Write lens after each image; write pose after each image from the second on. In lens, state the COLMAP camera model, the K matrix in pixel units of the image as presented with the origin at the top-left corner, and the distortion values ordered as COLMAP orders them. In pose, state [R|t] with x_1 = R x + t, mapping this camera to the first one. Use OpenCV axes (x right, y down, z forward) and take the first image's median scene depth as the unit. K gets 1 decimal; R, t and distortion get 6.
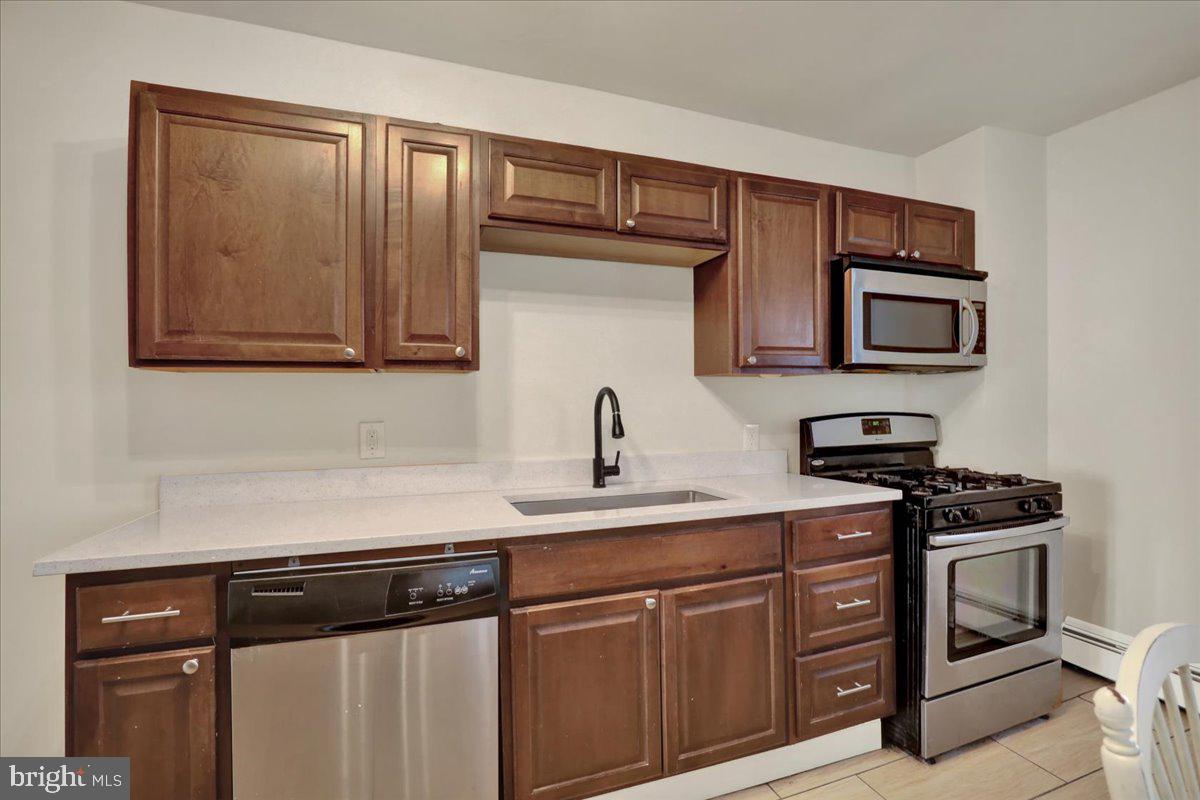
lens RADIAL K [[567.3, 0, 620.5], [0, 567.3, 395.4], [0, 0, 1]] dist [-0.003569, -0.000296]
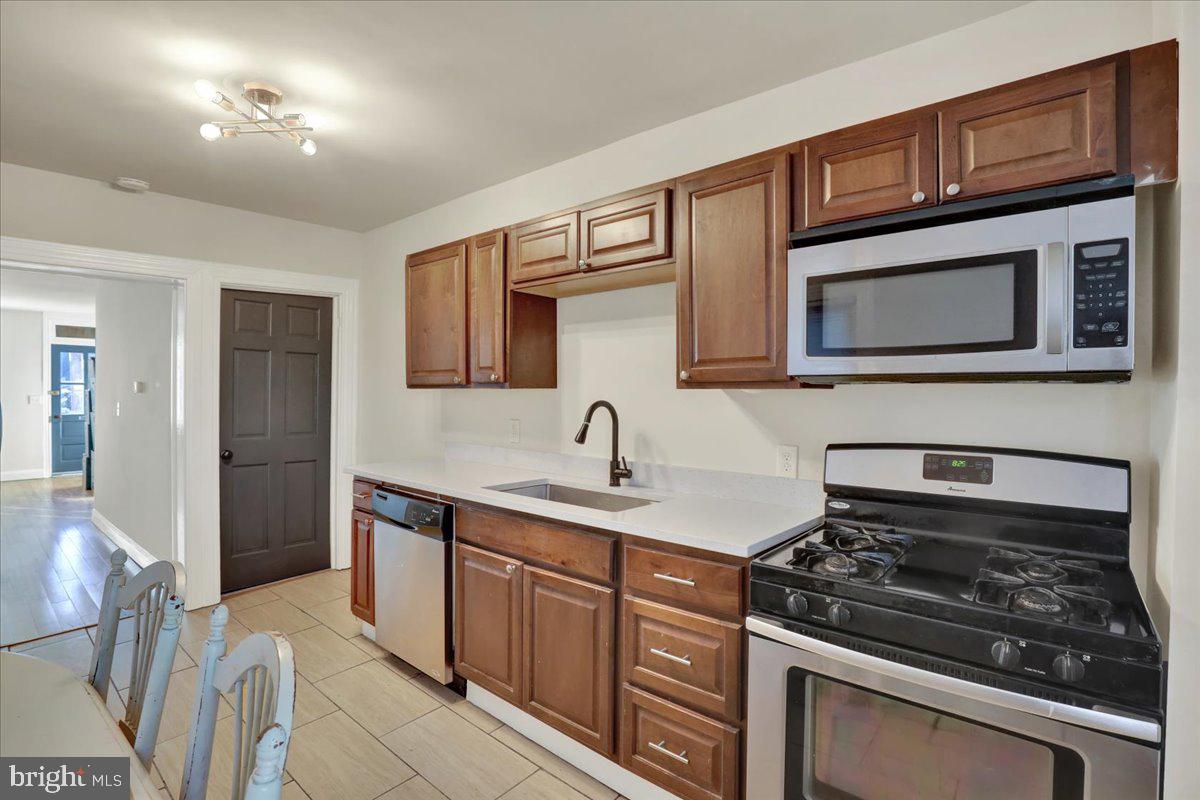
lens RADIAL K [[559.2, 0, 633.0], [0, 559.2, 400.6], [0, 0, 1]] dist [-0.014012, -0.000142]
pose [[0.491471, 0.020019, -0.870664, 0.976228], [-0.006941, 0.999794, 0.019070, -0.036485], [0.870866, -0.003329, 0.491509, 0.460343]]
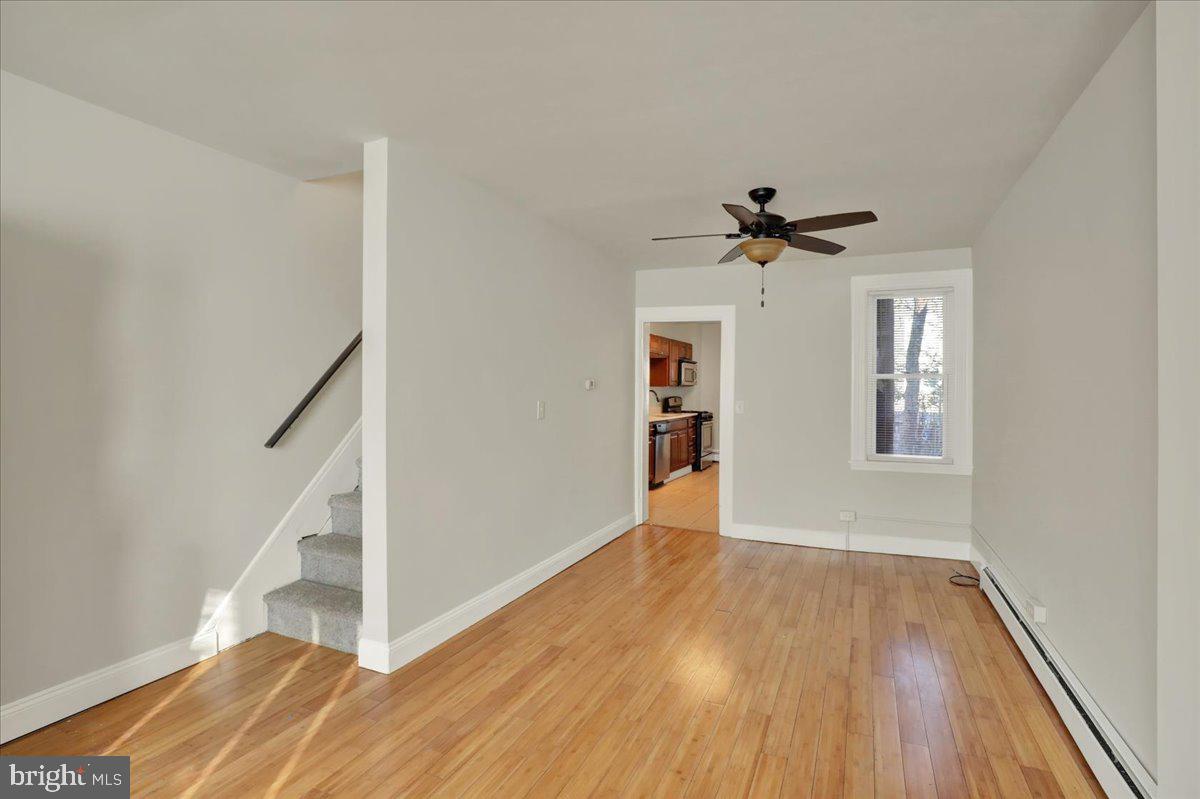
lens RADIAL K [[603.1, 0, 604.7], [0, 603.1, 386.5], [0, 0, 1]] dist [0.002384, 0.000489]
pose [[0.705138, 0.020547, 0.708772, -3.270015], [-0.023069, 0.999716, -0.006031, -0.002580], [-0.708694, -0.012098, 0.705412, -1.804410]]
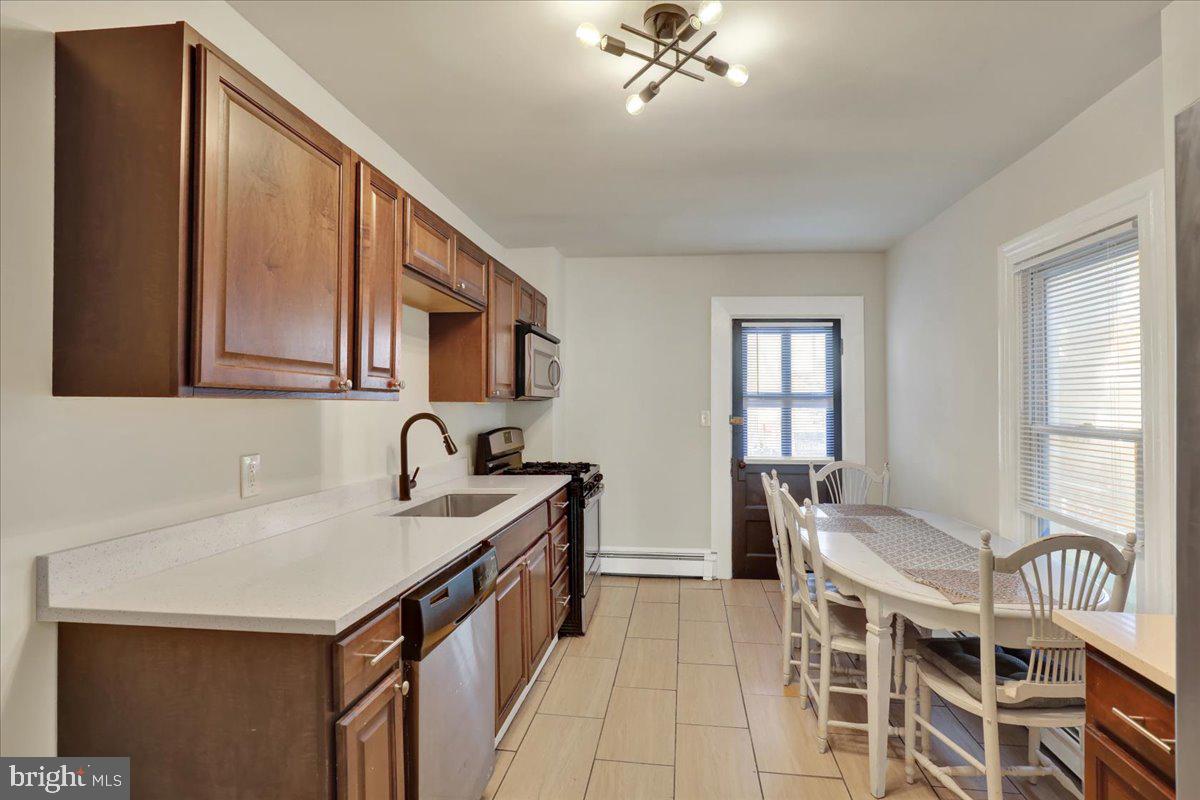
lens RADIAL K [[603.1, 0, 604.7], [0, 603.1, 387.0], [0, 0, 1]] dist [0.002384, 0.000489]
pose [[0.475912, 0.034141, 0.878830, -0.917260], [-0.006296, 0.999353, -0.035413, -0.025045], [-0.879471, 0.011320, 0.475819, 0.069430]]
